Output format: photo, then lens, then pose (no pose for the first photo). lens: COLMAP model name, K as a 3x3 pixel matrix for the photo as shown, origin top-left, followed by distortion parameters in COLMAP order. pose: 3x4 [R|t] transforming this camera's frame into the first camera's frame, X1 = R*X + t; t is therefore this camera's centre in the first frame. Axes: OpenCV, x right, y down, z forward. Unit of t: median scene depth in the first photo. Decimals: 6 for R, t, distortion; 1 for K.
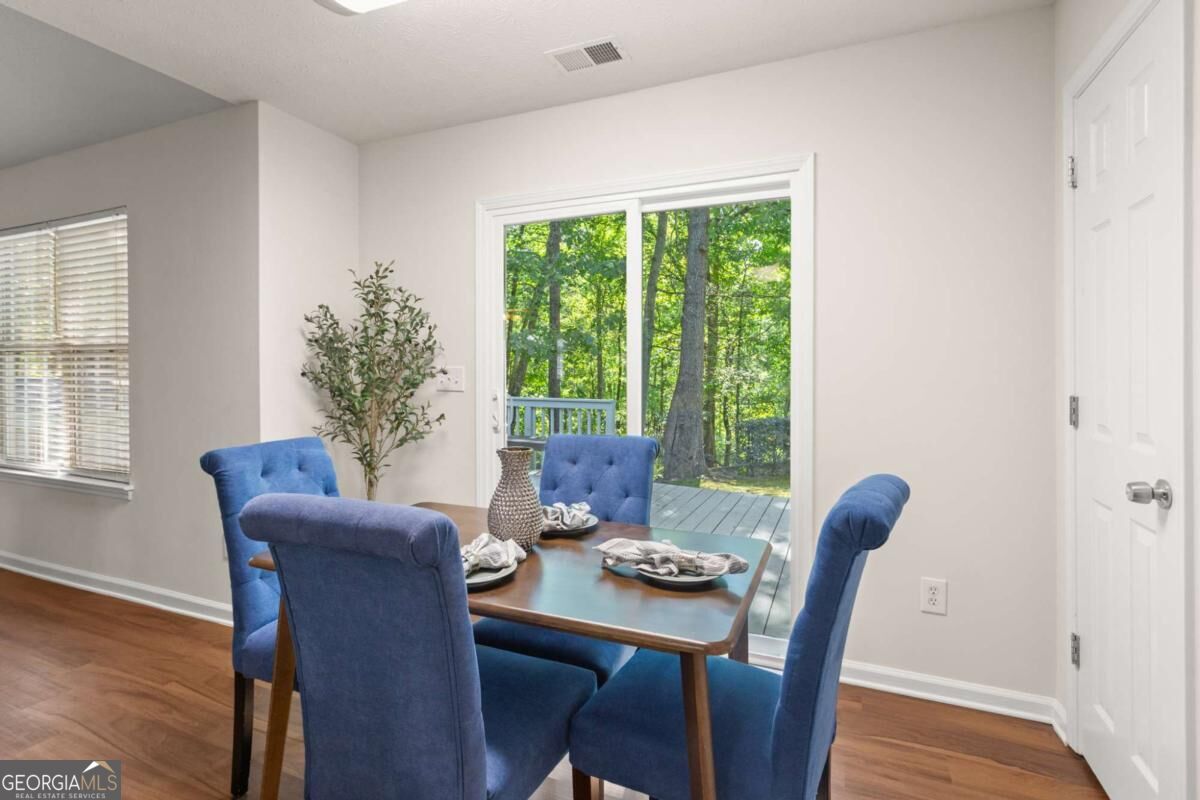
lens RADIAL K [[573.4, 0, 597.0], [0, 573.4, 355.8], [0, 0, 1]] dist [0.000247, -0.000084]
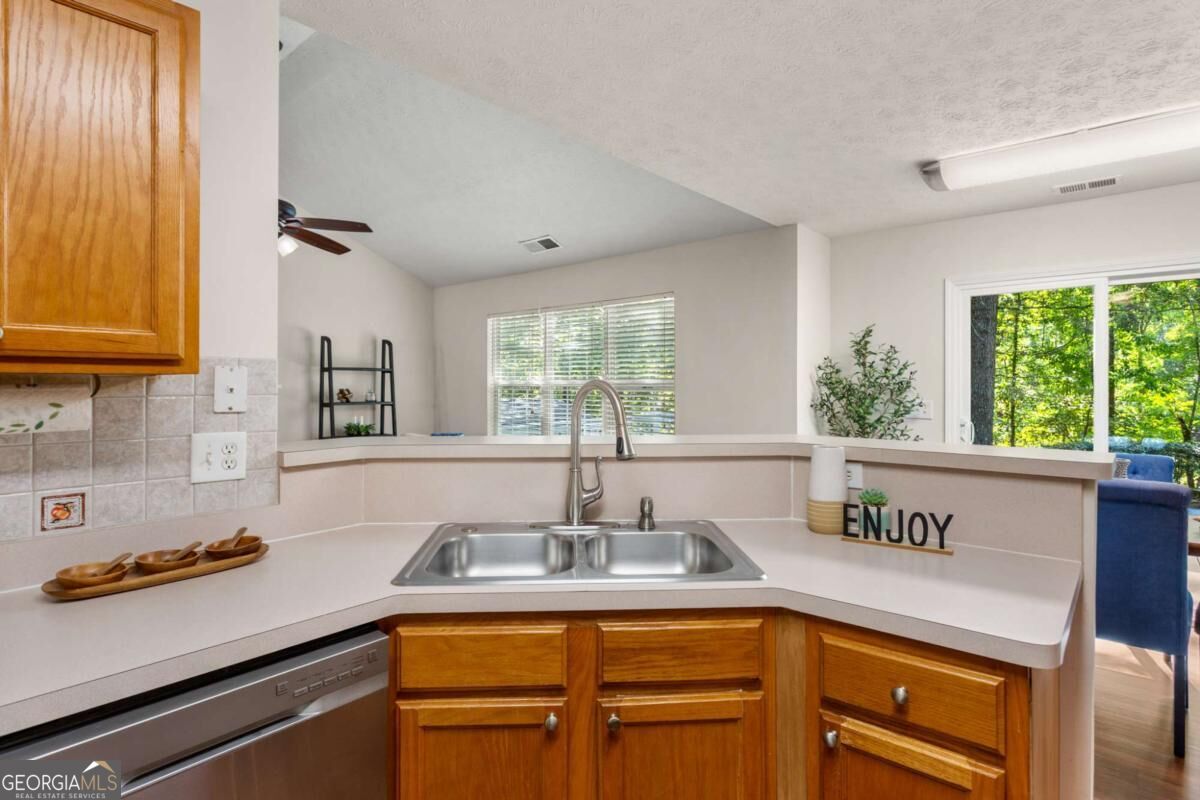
lens RADIAL K [[611.6, 0, 602.8], [0, 611.6, 375.1], [0, 0, 1]] dist [0.000458, 0.001793]
pose [[0.954249, -0.005011, -0.298972, -0.604551], [0.008329, 0.999917, 0.009827, -0.068369], [0.298898, -0.011868, 0.954211, -0.676788]]
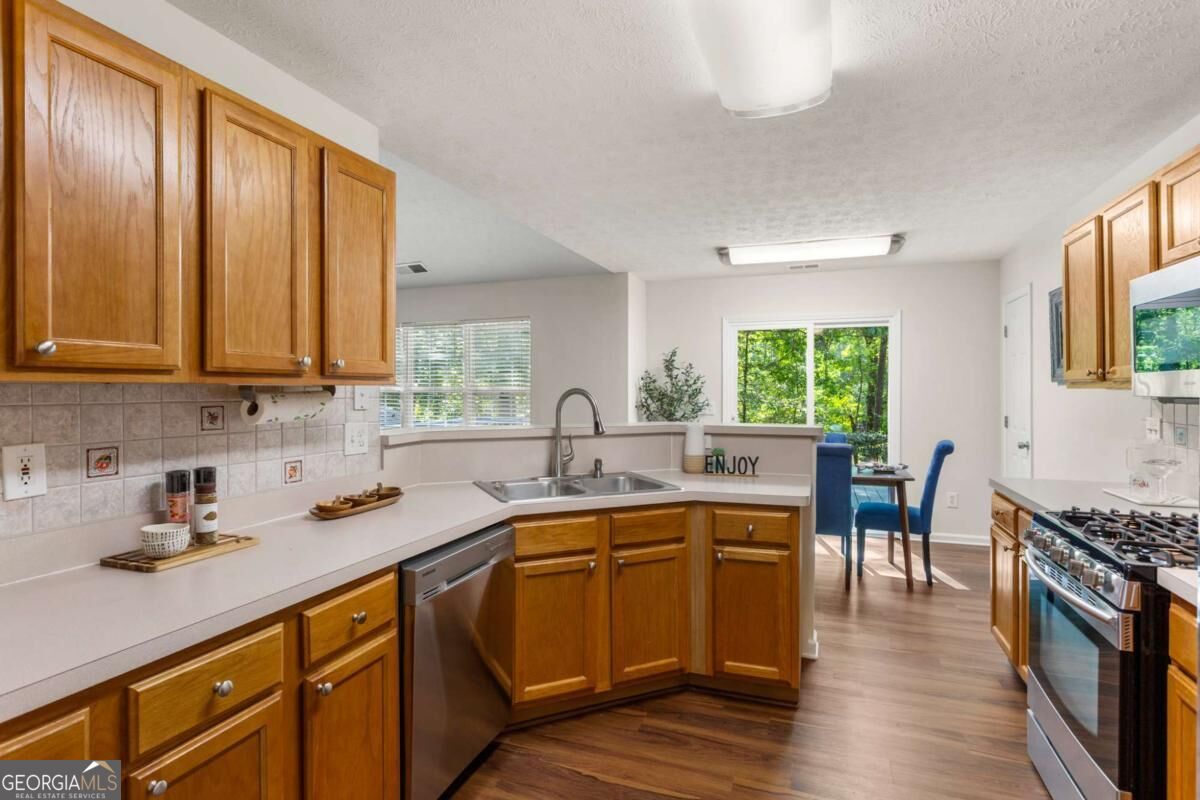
lens RADIAL K [[611.6, 0, 602.8], [0, 611.6, 375.1], [0, 0, 1]] dist [0.000458, 0.001793]
pose [[0.997753, 0.001025, 0.066992, -0.835110], [-0.001106, 0.999999, 0.001171, -0.082470], [-0.066990, -0.001242, 0.997753, -1.162770]]
